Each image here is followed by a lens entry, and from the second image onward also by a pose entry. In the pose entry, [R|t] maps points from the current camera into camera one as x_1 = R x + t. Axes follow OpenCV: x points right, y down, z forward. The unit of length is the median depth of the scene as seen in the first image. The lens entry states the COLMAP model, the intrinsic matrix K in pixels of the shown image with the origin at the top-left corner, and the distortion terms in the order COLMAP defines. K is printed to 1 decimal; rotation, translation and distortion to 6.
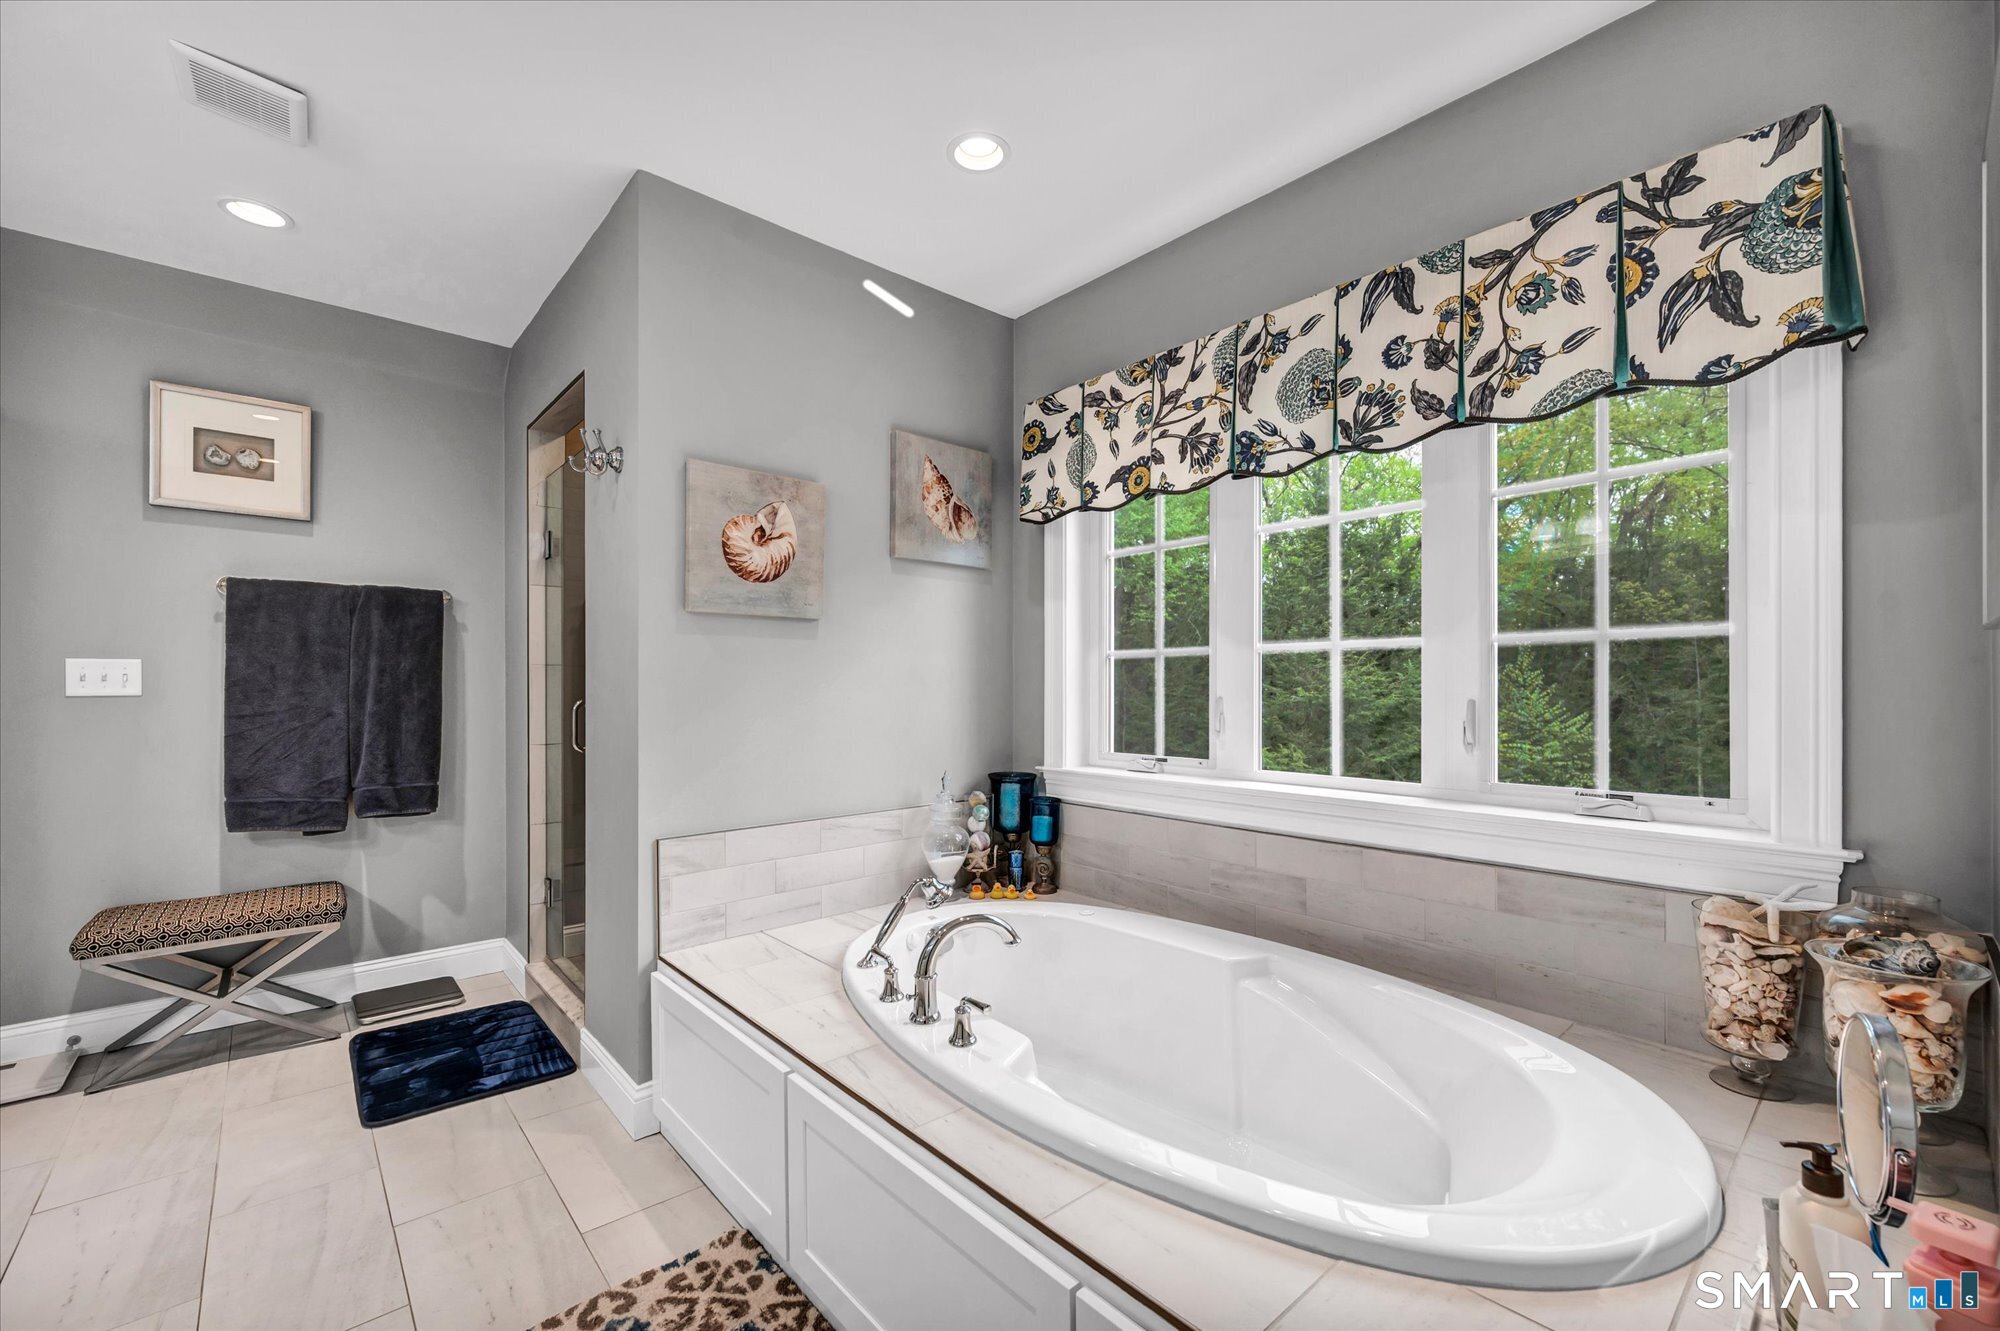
lens RADIAL K [[815.9, 0, 997.1], [0, 815.9, 672.9], [0, 0, 1]] dist [0.001234, -0.000503]
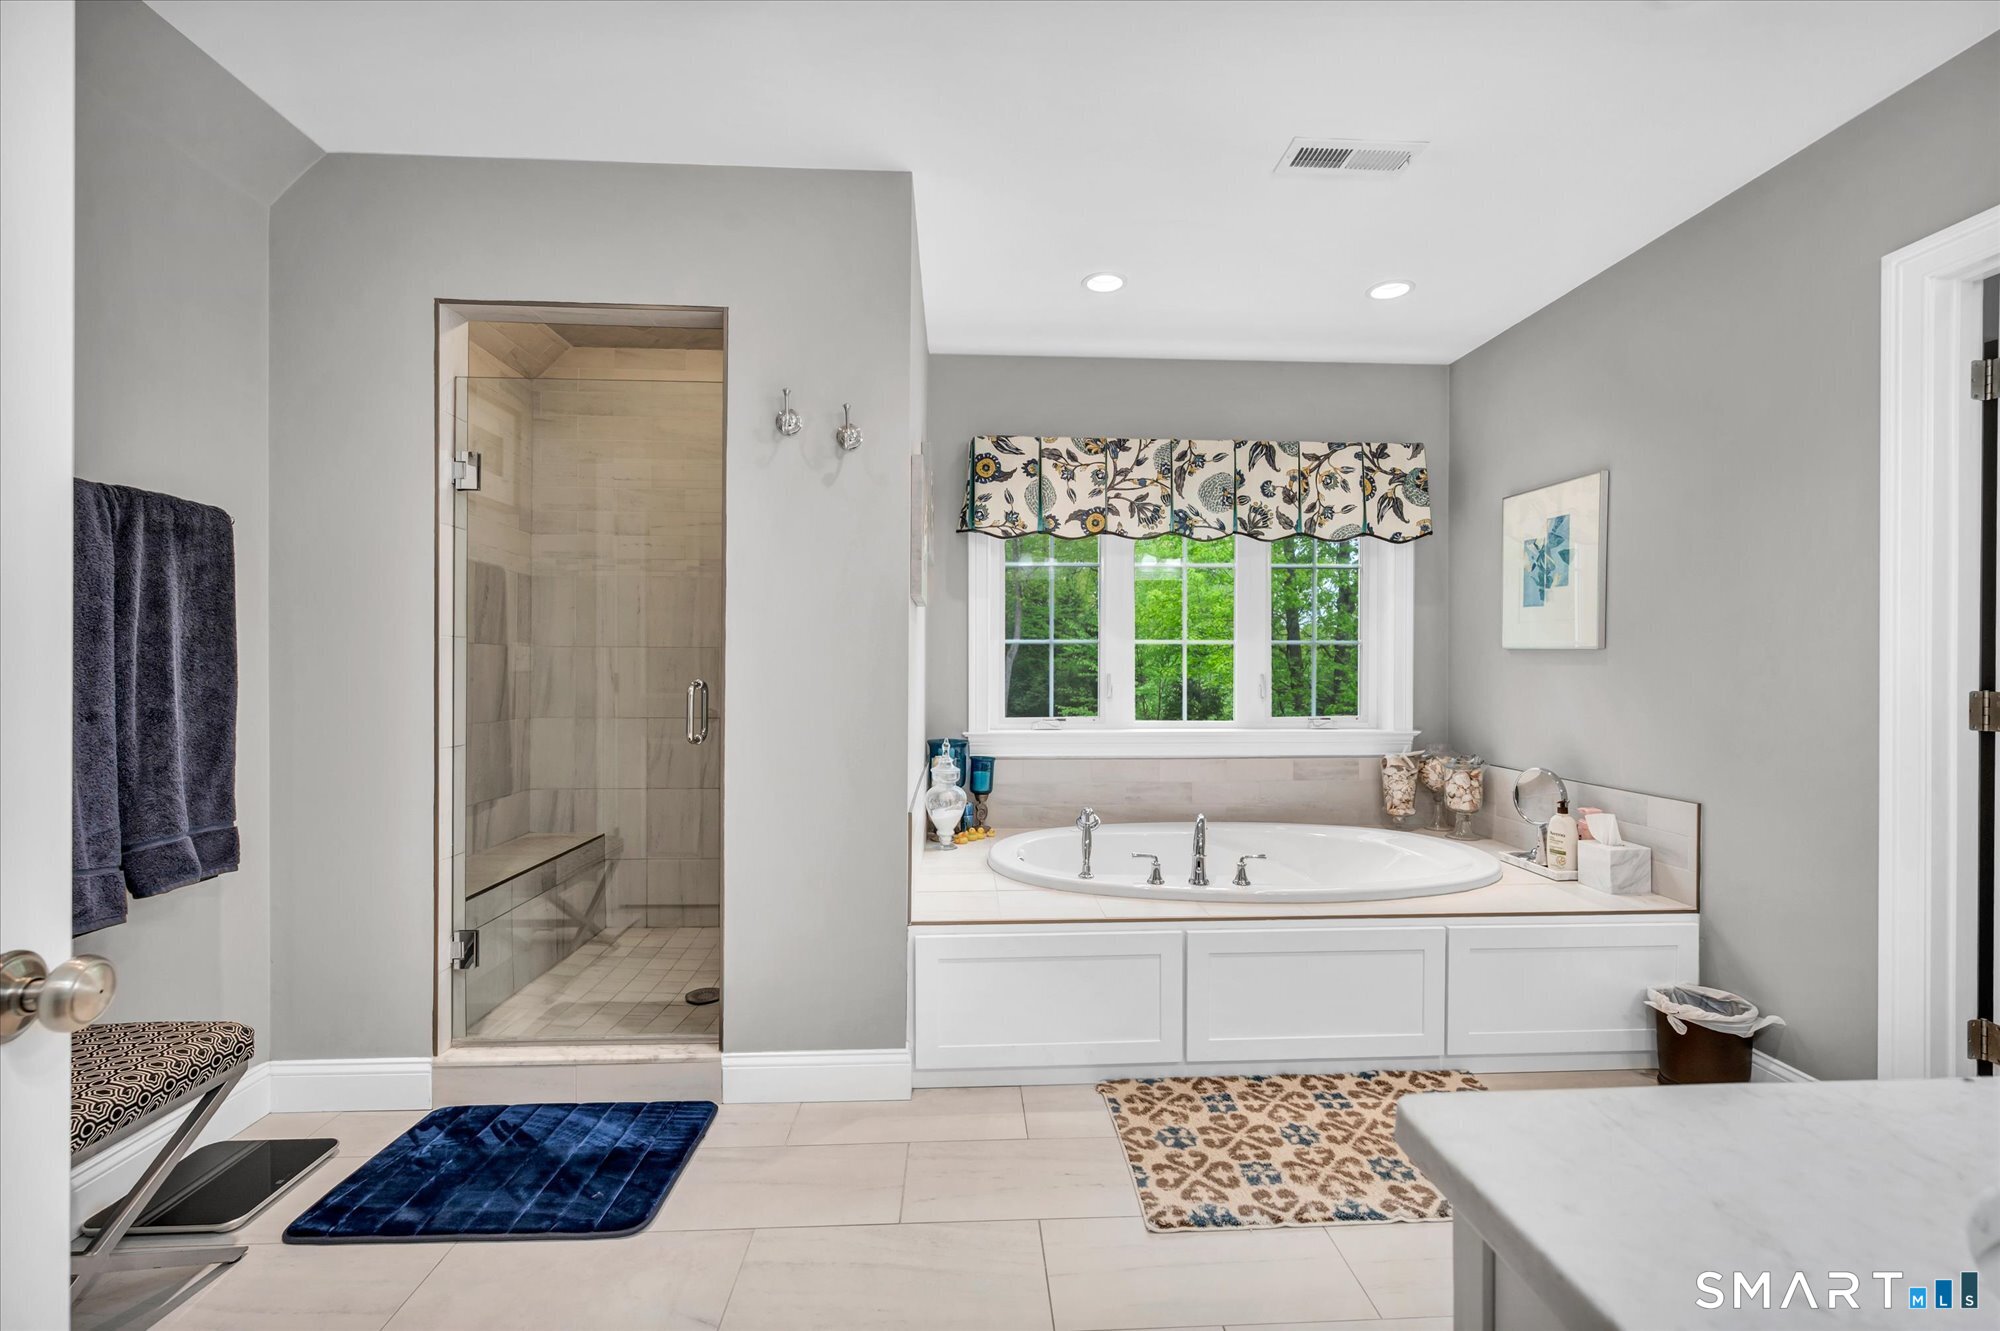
lens RADIAL K [[815.9, 0, 997.1], [0, 815.9, 672.9], [0, 0, 1]] dist [0.001234, -0.000503]
pose [[0.624947, 0.002071, 0.780664, -1.187674], [-0.012500, 0.999895, 0.007353, 0.020351], [-0.780567, -0.014354, 0.624907, 0.270955]]
